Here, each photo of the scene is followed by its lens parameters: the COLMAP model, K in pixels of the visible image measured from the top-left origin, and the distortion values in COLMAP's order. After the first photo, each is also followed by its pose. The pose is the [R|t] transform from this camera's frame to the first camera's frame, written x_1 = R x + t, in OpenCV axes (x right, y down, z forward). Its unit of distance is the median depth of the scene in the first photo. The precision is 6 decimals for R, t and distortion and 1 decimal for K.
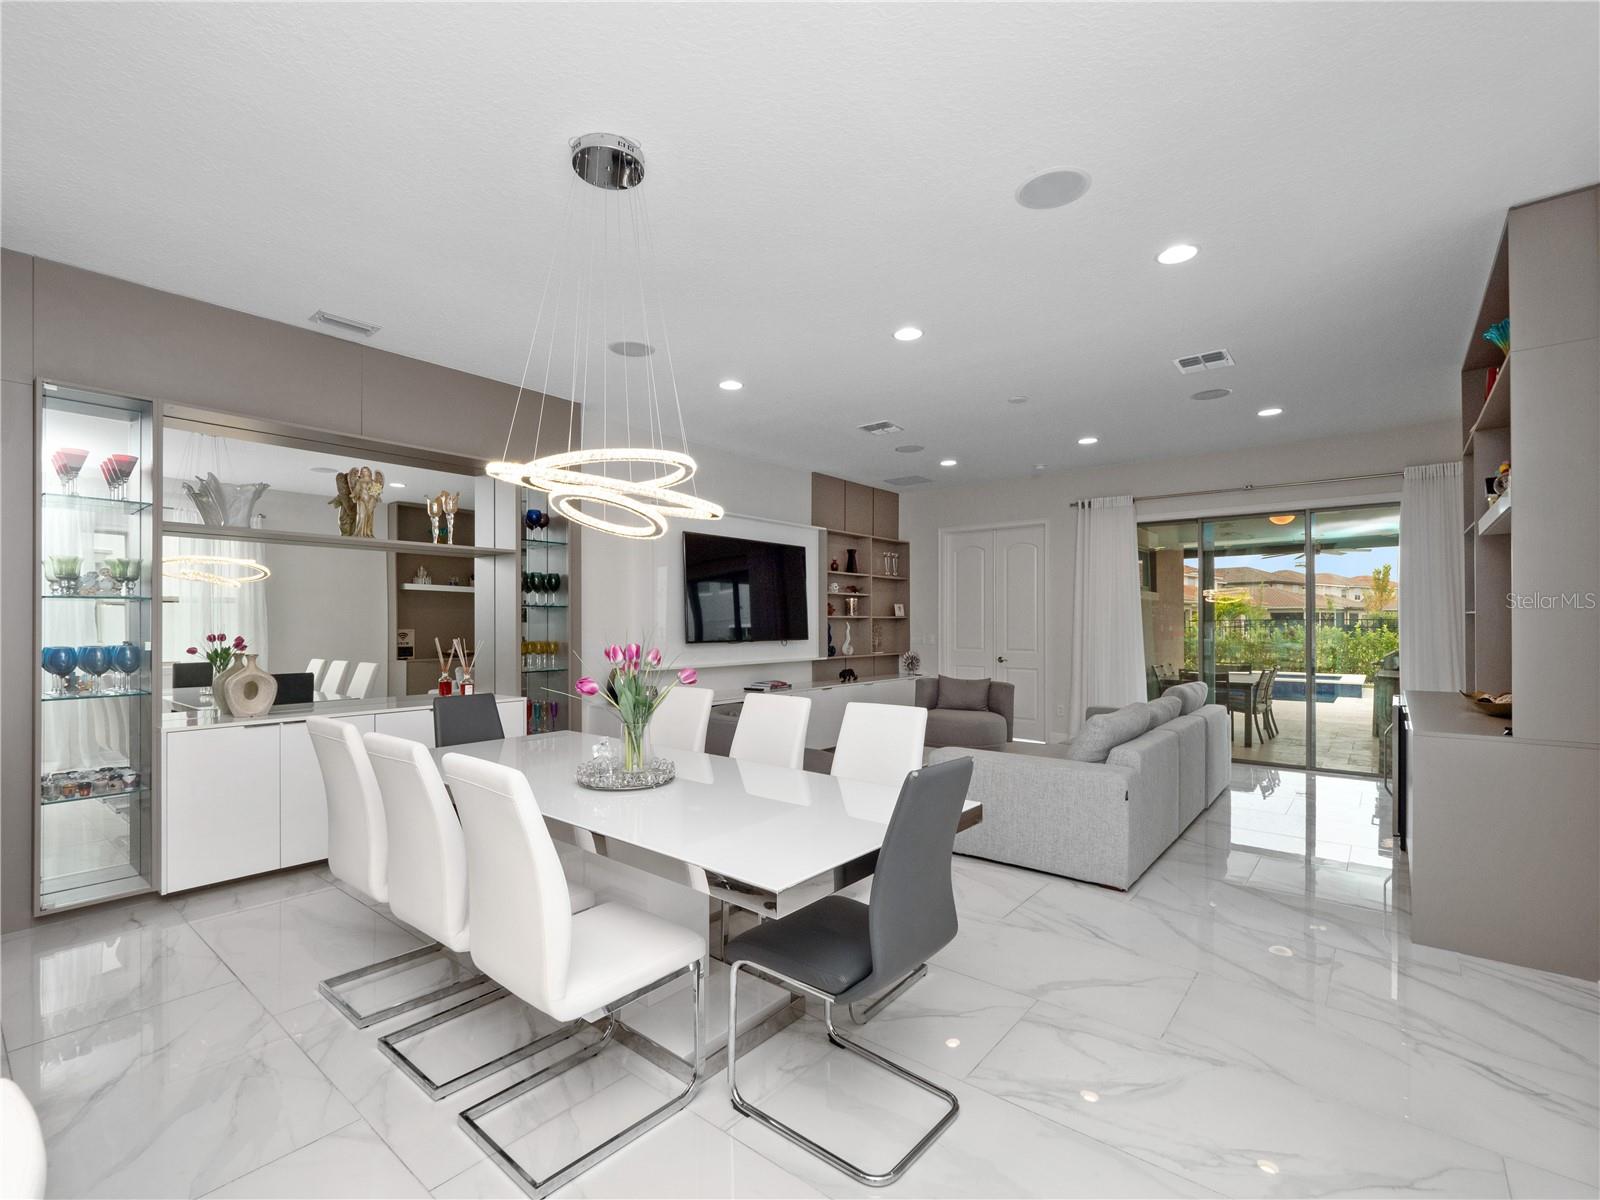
lens RADIAL K [[716.1, 0, 783.2], [0, 716.1, 609.5], [0, 0, 1]] dist [-0.021556, -0.000245]
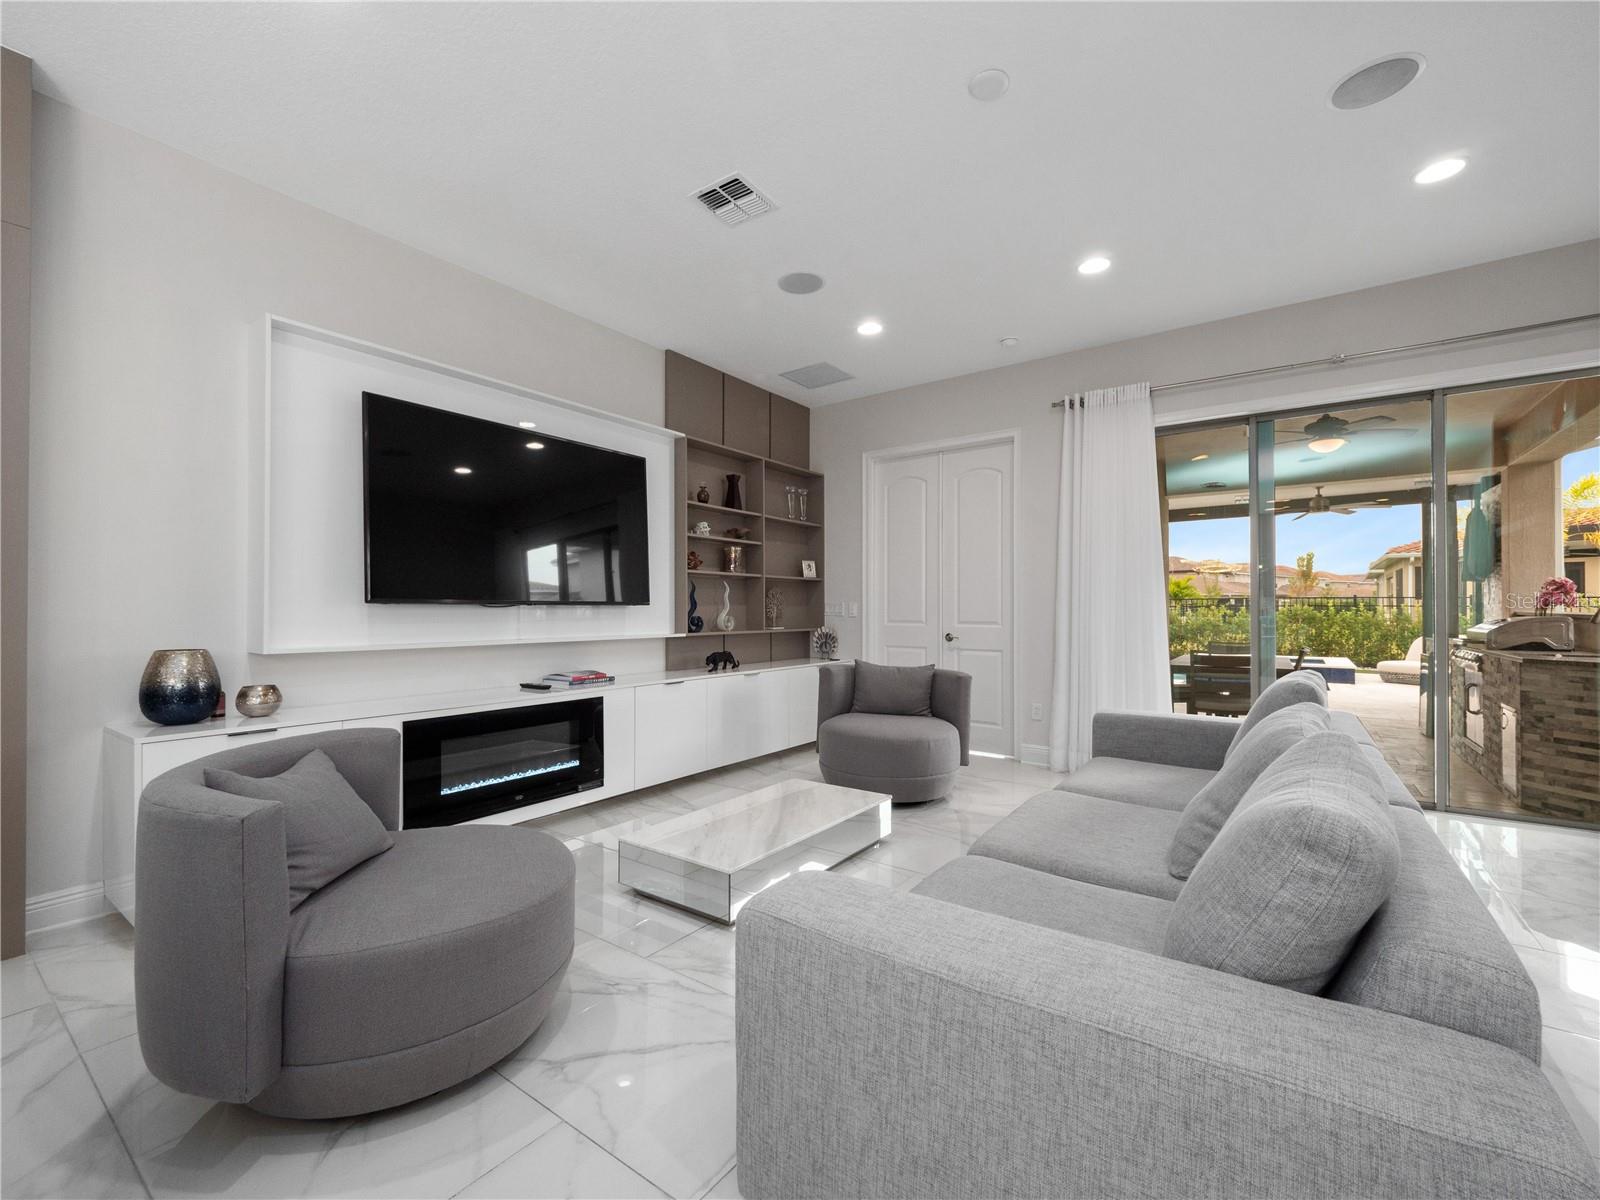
lens RADIAL K [[677.3, 0, 800.0], [0, 677.3, 600.0], [0, 0, 1]] dist [-0.001926, -0.000589]
pose [[0.996353, 0.001507, 0.085319, 0.104513], [-0.001698, 0.999996, 0.002168, 0.032880], [-0.085316, -0.002305, 0.996351, 0.356178]]
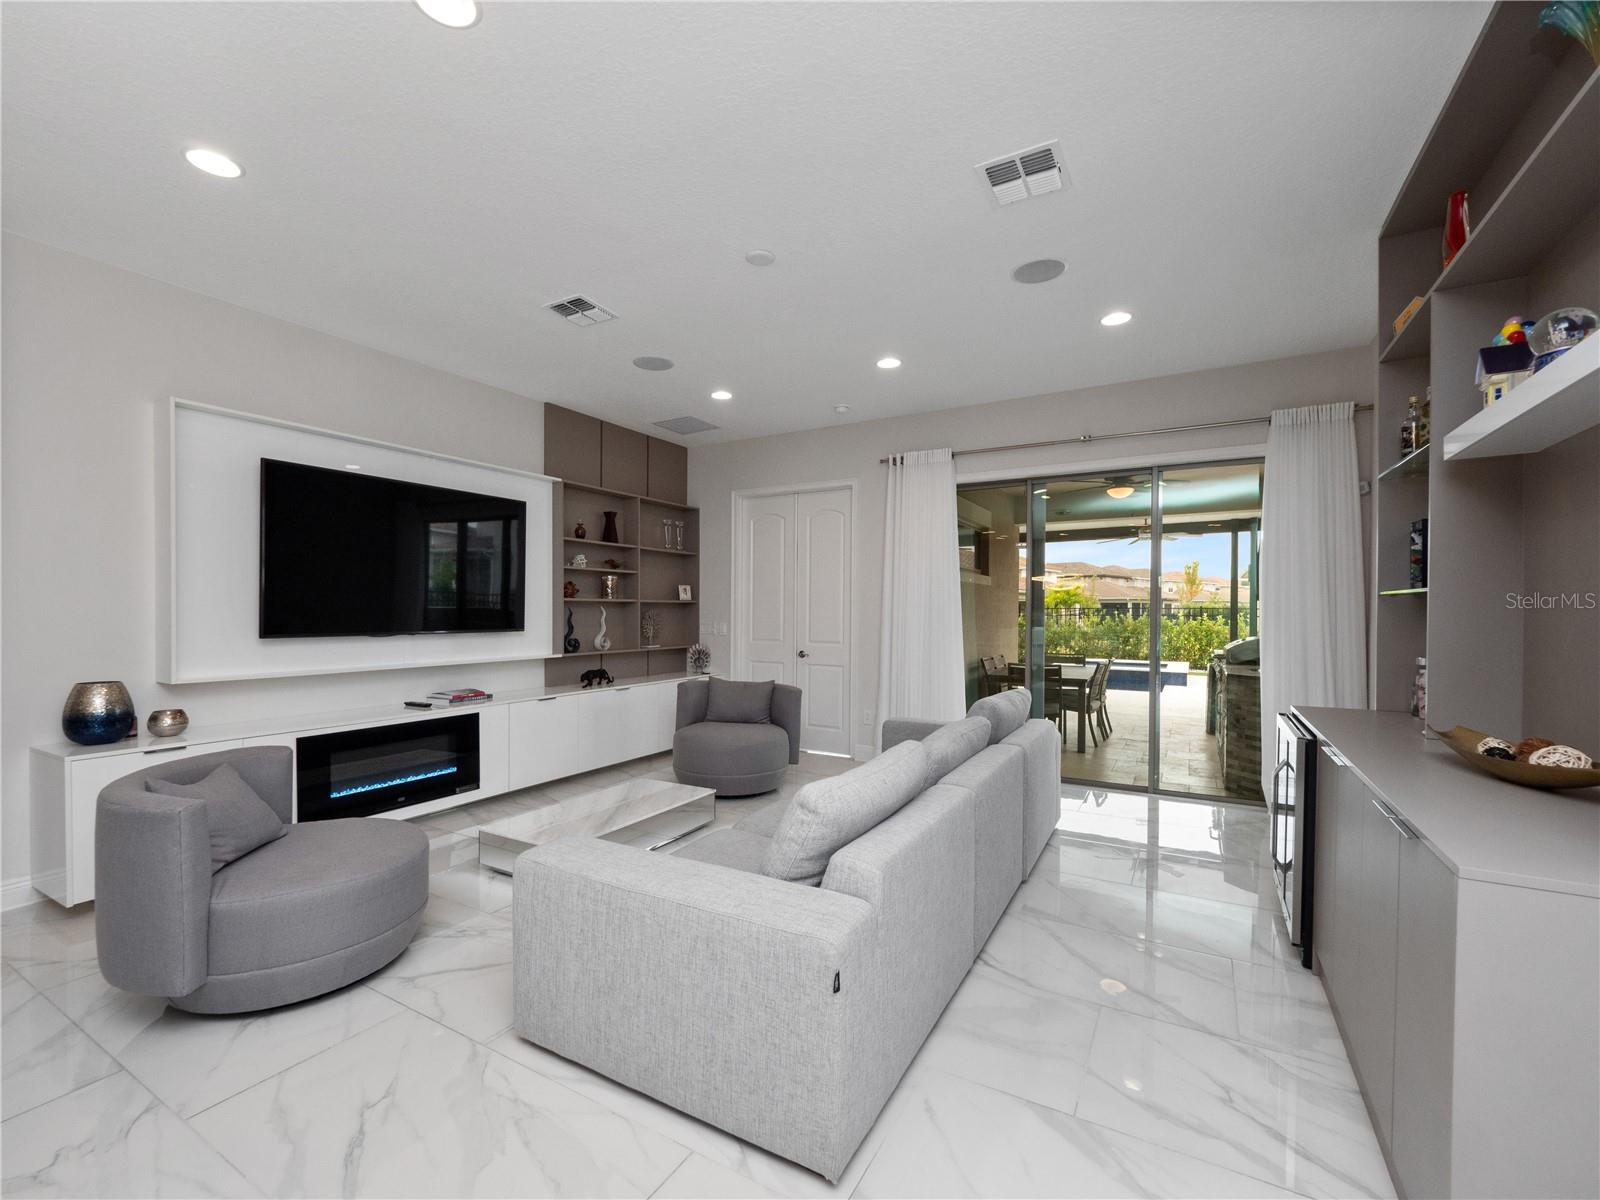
lens RADIAL K [[680.9, 0, 798.7], [0, 680.9, 609.8], [0, 0, 1]] dist [-0.002678, -0.000415]
pose [[0.982794, 0.003008, 0.184681, 0.160466], [-0.006135, 0.999847, 0.016363, 0.007393], [-0.184604, -0.017215, 0.982662, 0.246751]]
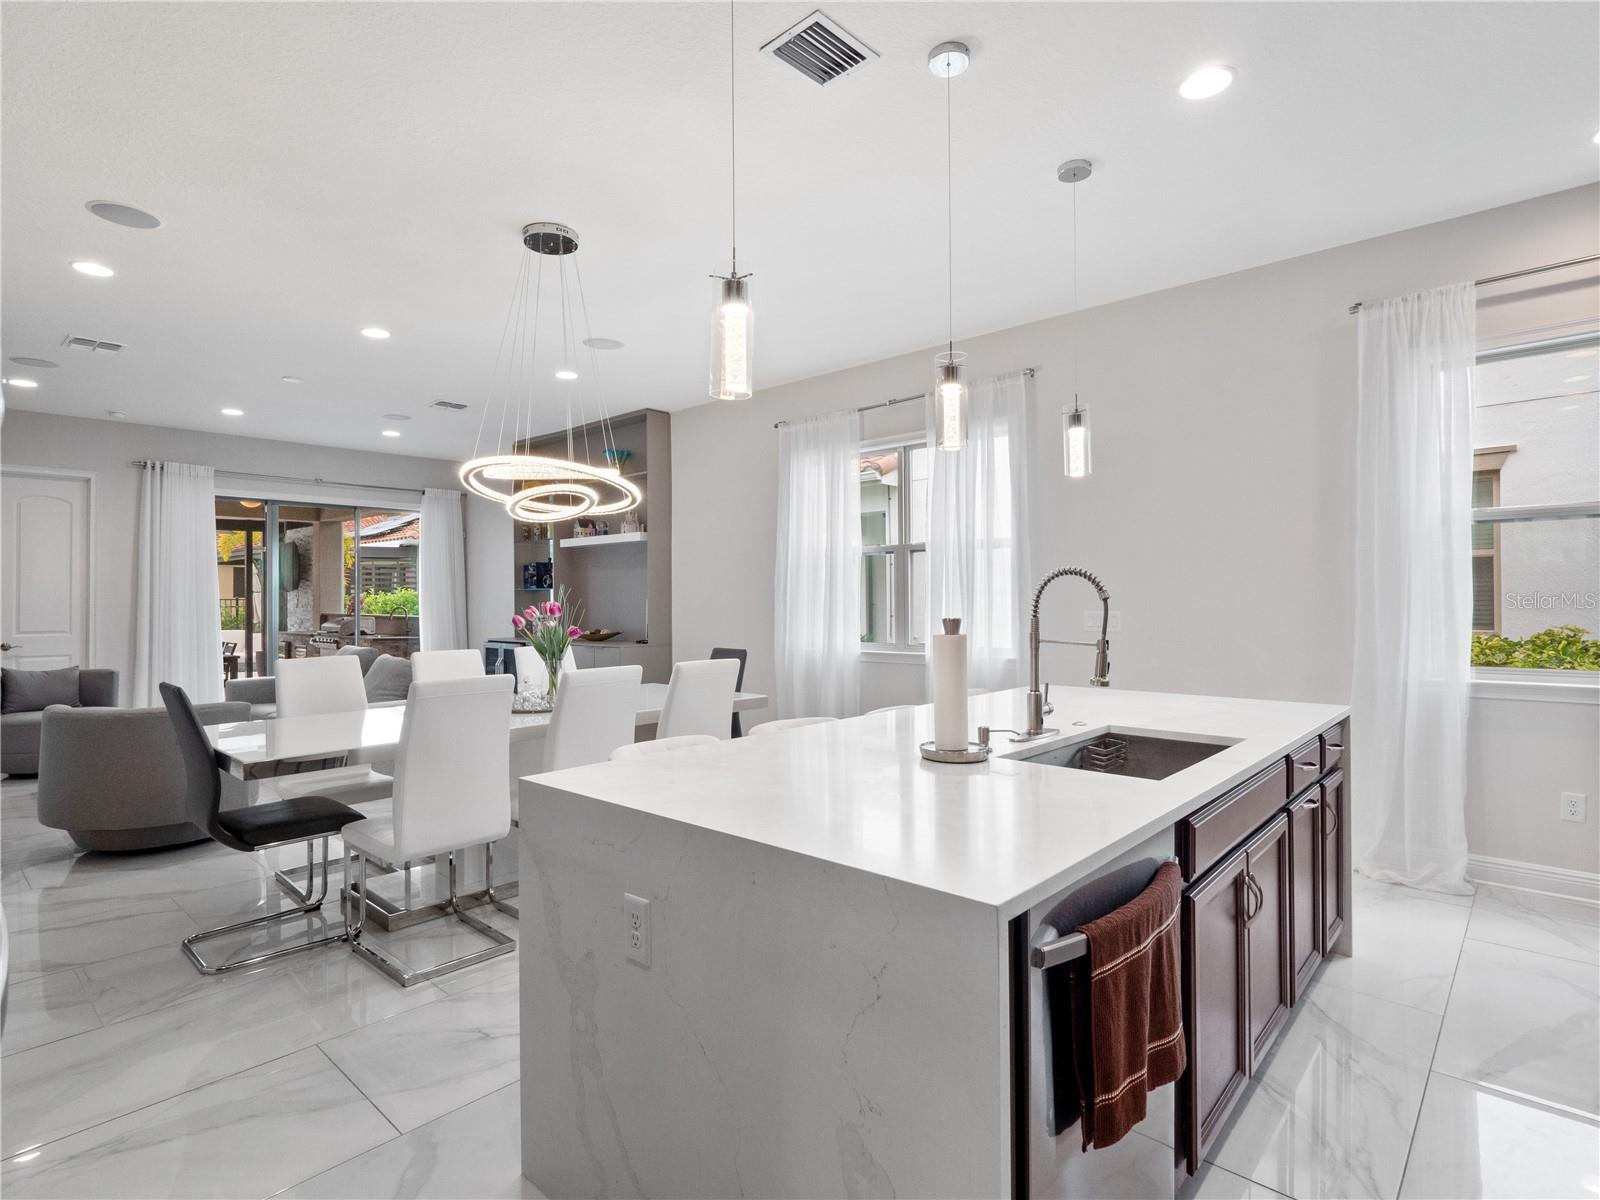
lens RADIAL K [[821.5, 0, 800.0], [0, 821.5, 600.0], [0, 0, 1]] dist [-0.000507, -0.000112]
pose [[0.031326, 0.003224, 0.999504, -0.530629], [-0.006397, 0.999975, -0.003025, 0.017024], [-0.999489, -0.006299, 0.031346, 0.140106]]
